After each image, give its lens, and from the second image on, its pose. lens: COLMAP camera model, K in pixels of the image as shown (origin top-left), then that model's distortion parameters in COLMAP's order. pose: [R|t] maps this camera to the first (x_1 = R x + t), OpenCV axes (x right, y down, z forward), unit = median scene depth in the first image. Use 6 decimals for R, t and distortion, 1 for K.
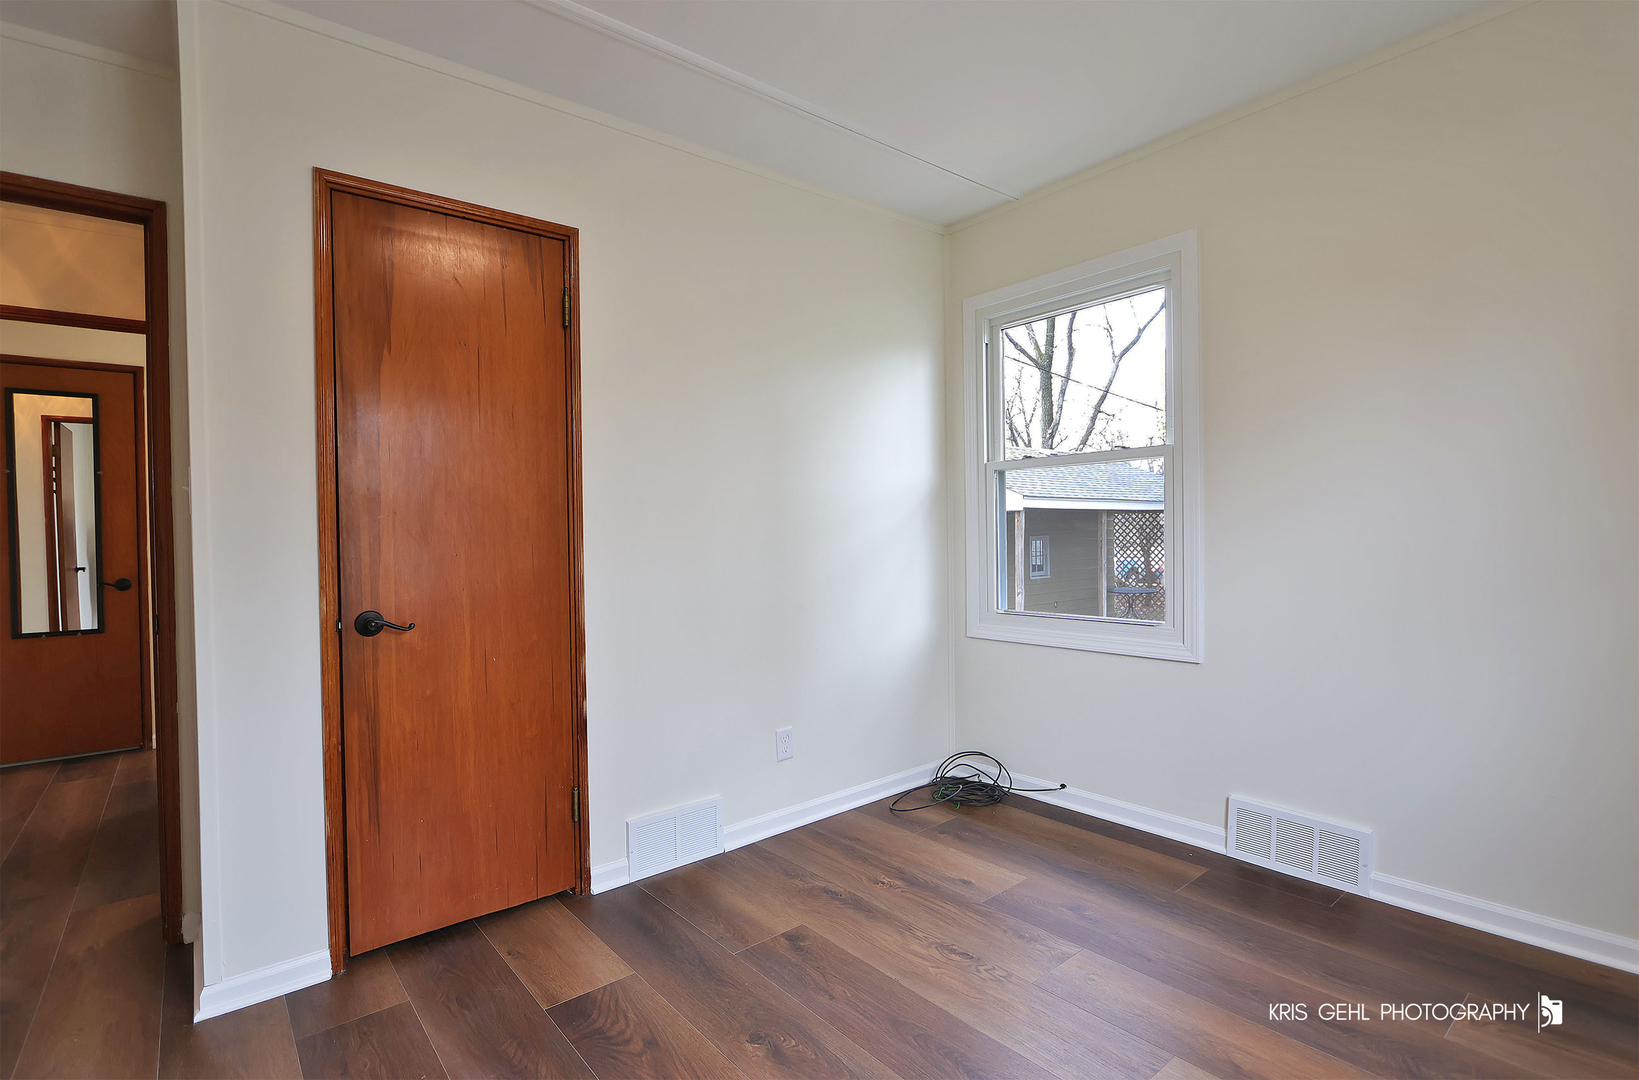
lens RADIAL K [[770.6, 0, 830.7], [0, 770.6, 541.2], [0, 0, 1]] dist [-0.011663, -0.000207]
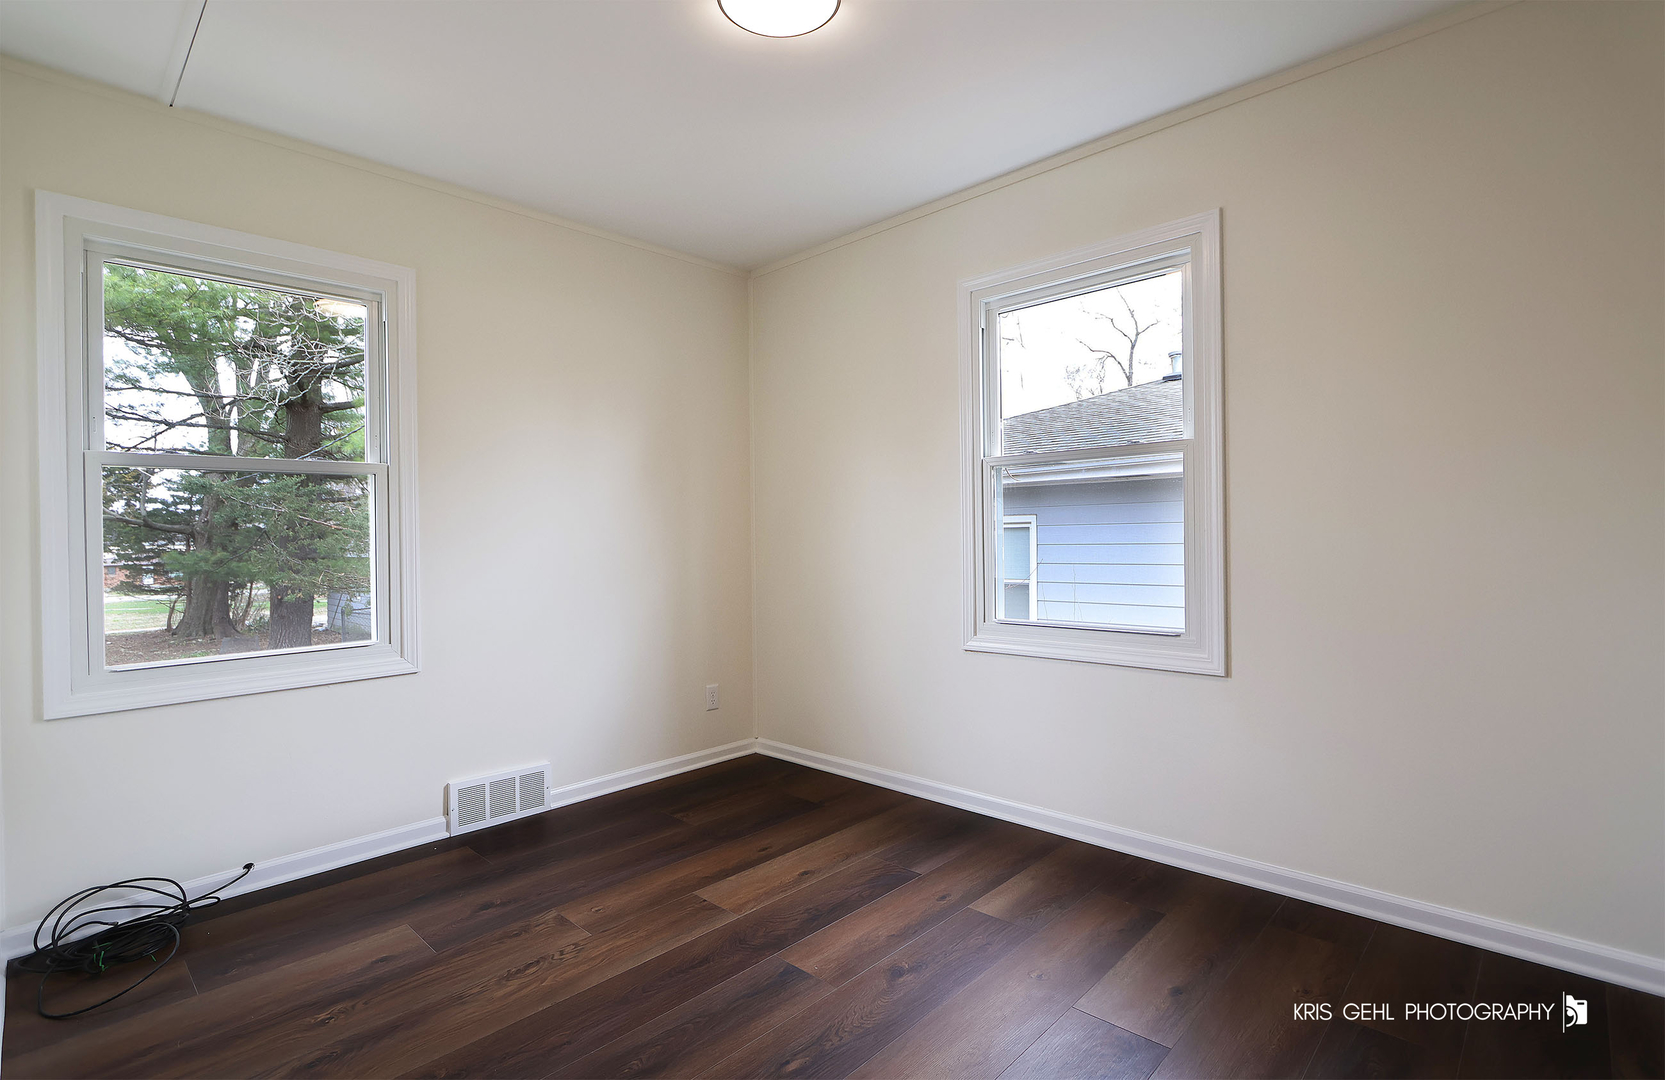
lens RADIAL K [[779.5, 0, 835.1], [0, 779.5, 536.8], [0, 0, 1]] dist [-0.003773, 0.001682]
pose [[-0.095233, 0.017963, 0.995293, -0.771908], [0.036424, 0.999231, -0.014549, 0.003128], [-0.994788, 0.034867, -0.095814, 0.584140]]
